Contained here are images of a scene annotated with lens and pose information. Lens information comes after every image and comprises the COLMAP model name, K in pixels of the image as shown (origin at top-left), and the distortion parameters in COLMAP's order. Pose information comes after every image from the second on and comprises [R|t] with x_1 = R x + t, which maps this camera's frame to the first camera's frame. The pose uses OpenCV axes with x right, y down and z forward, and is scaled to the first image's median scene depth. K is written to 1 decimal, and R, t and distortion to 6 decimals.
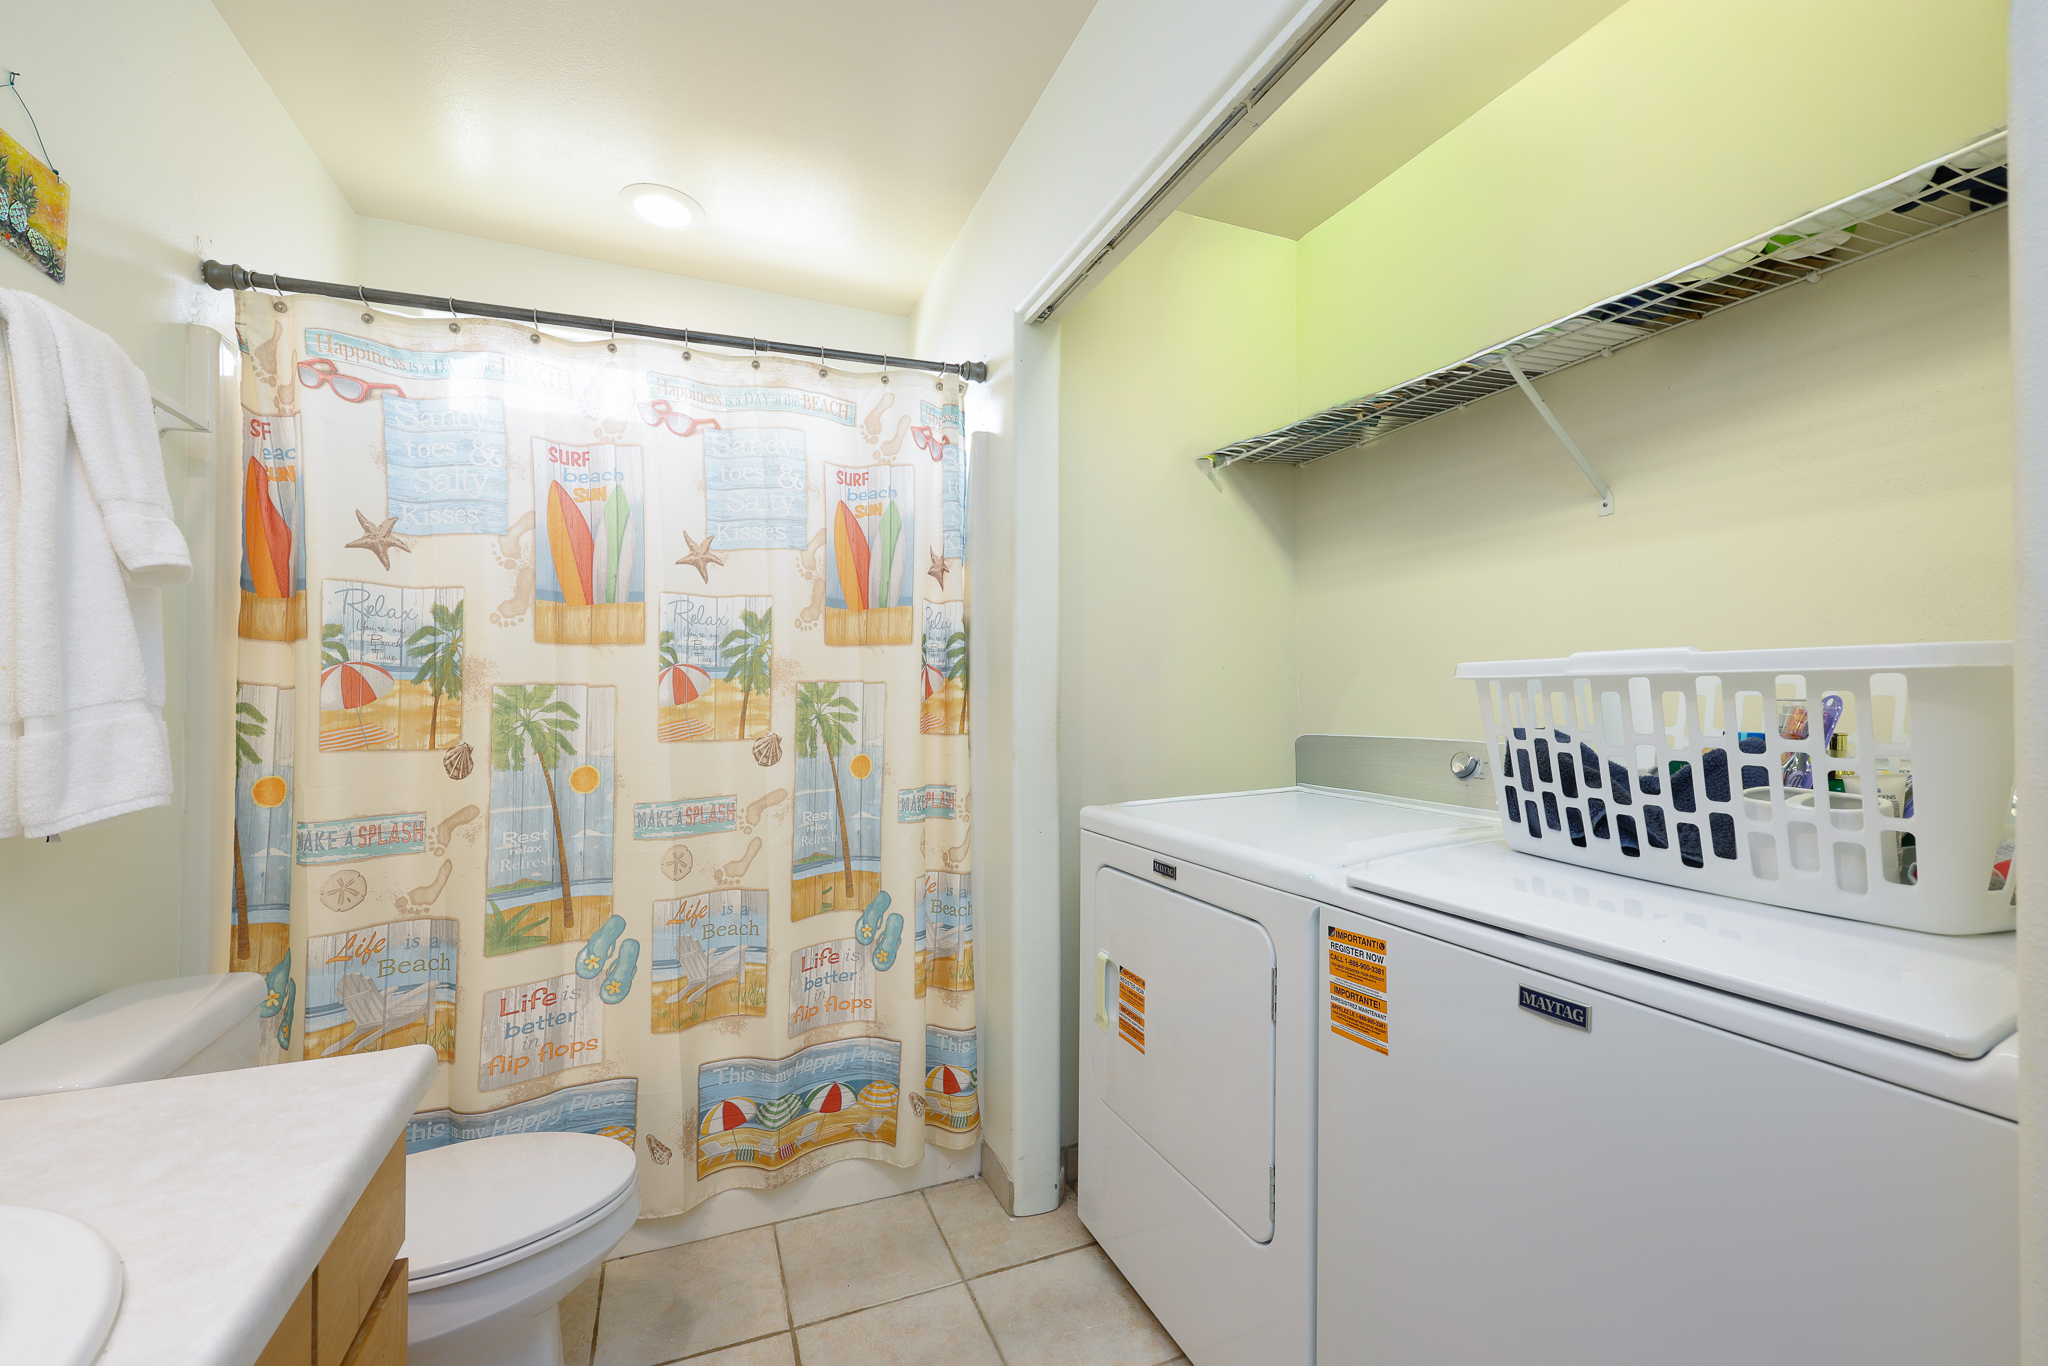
lens RADIAL K [[826.7, 0, 1033.1], [0, 826.7, 689.0], [0, 0, 1]] dist [-0.000017, 0.000156]
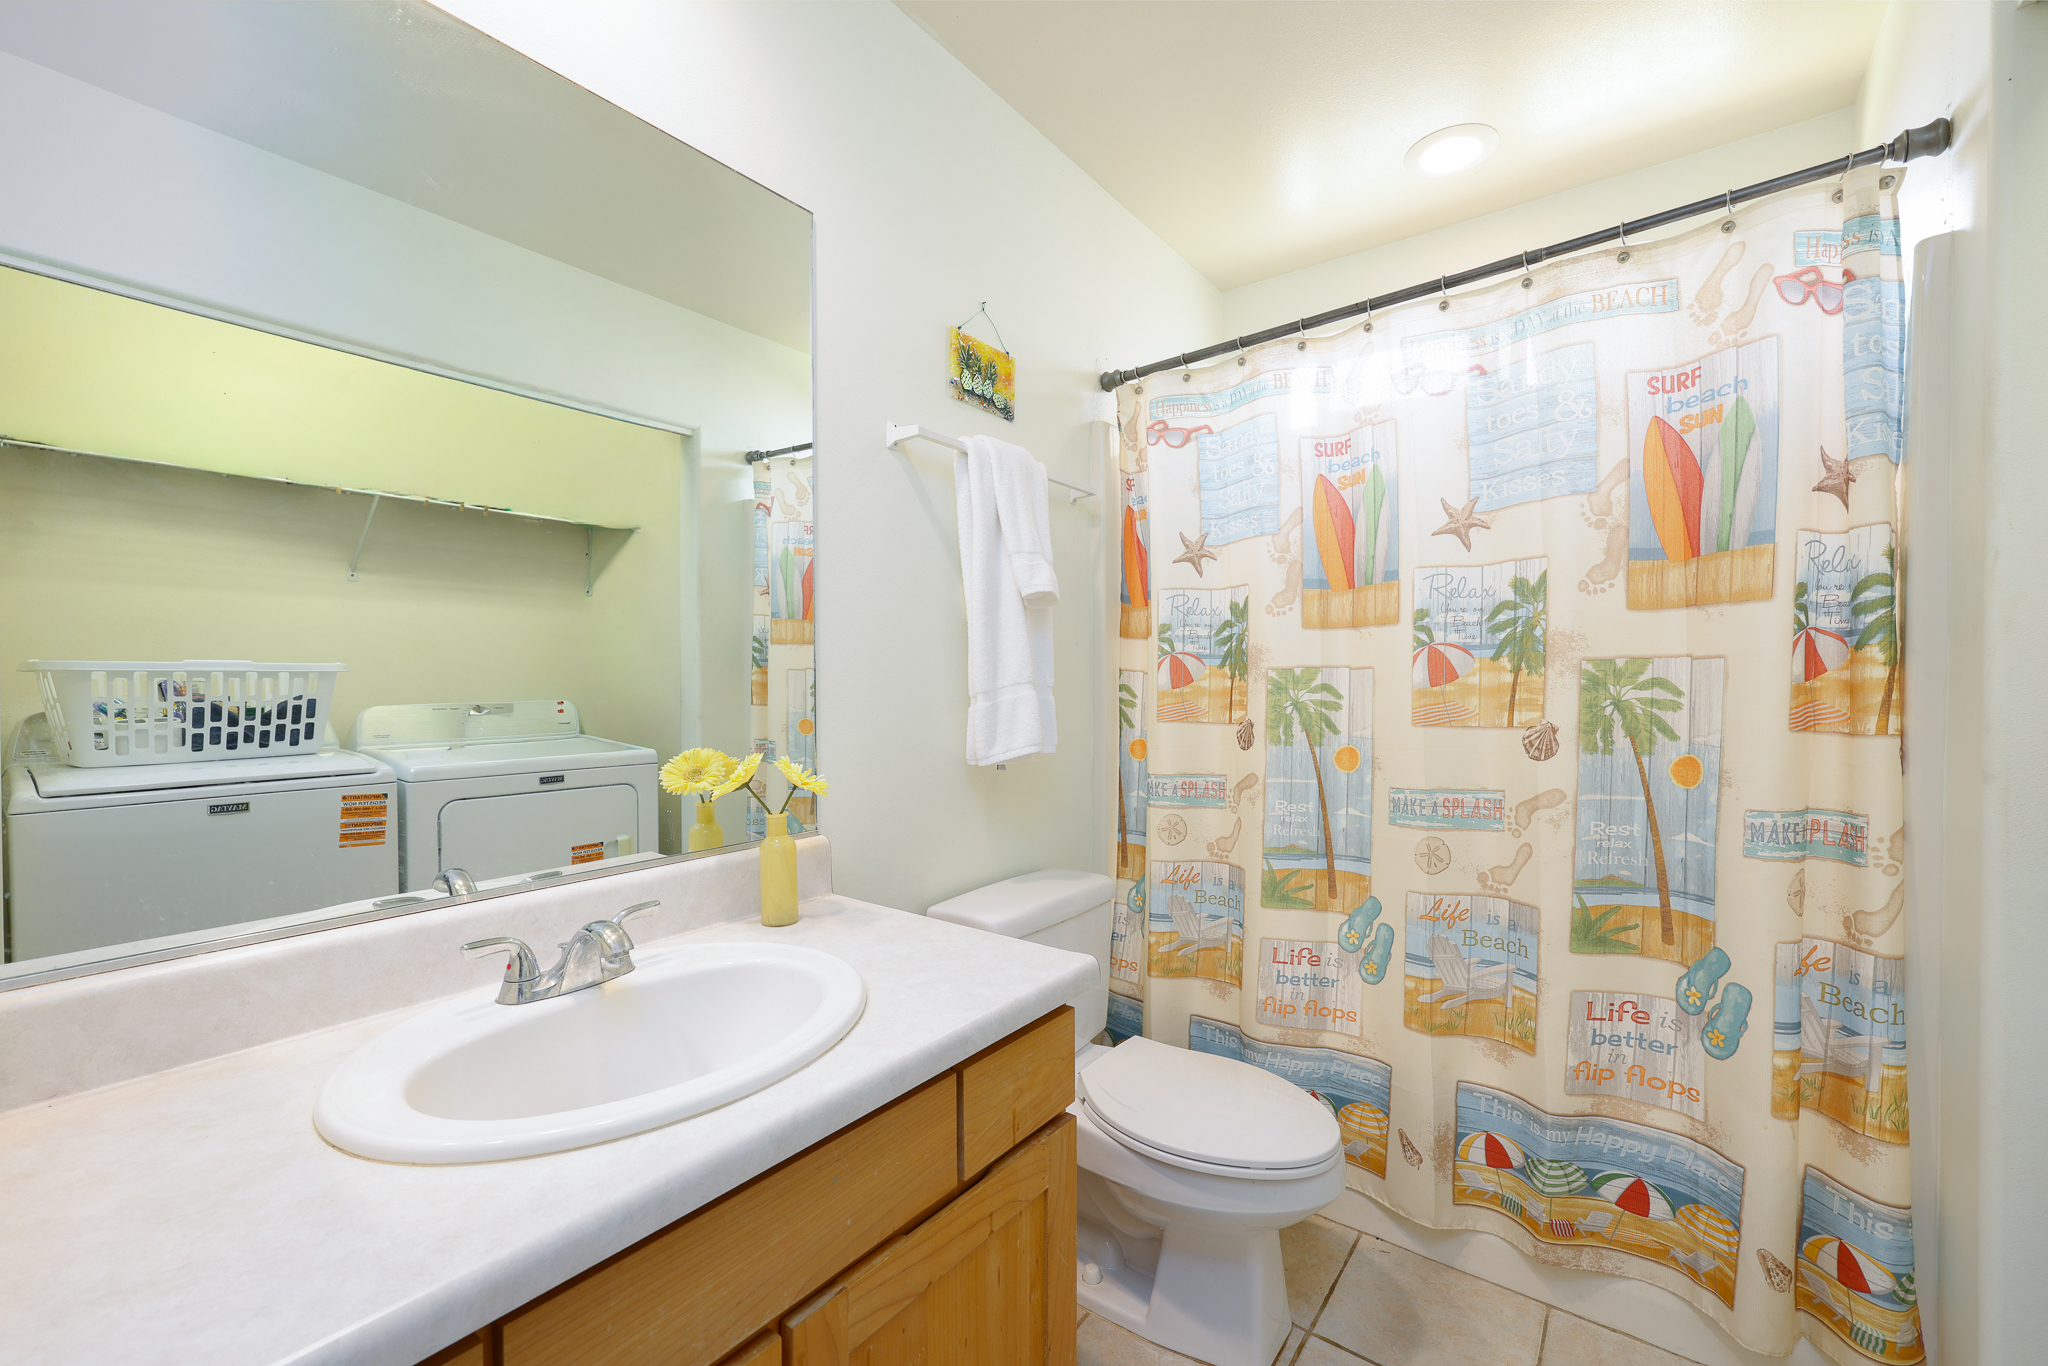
lens RADIAL K [[826.7, 0, 1033.4], [0, 826.7, 688.0], [0, 0, 1]] dist [-0.000017, 0.000156]
pose [[0.506539, 0.005645, -0.862198, 0.140740], [0.013571, 0.999802, 0.014519, 0.000729], [0.862110, -0.019055, 0.506363, 0.135362]]
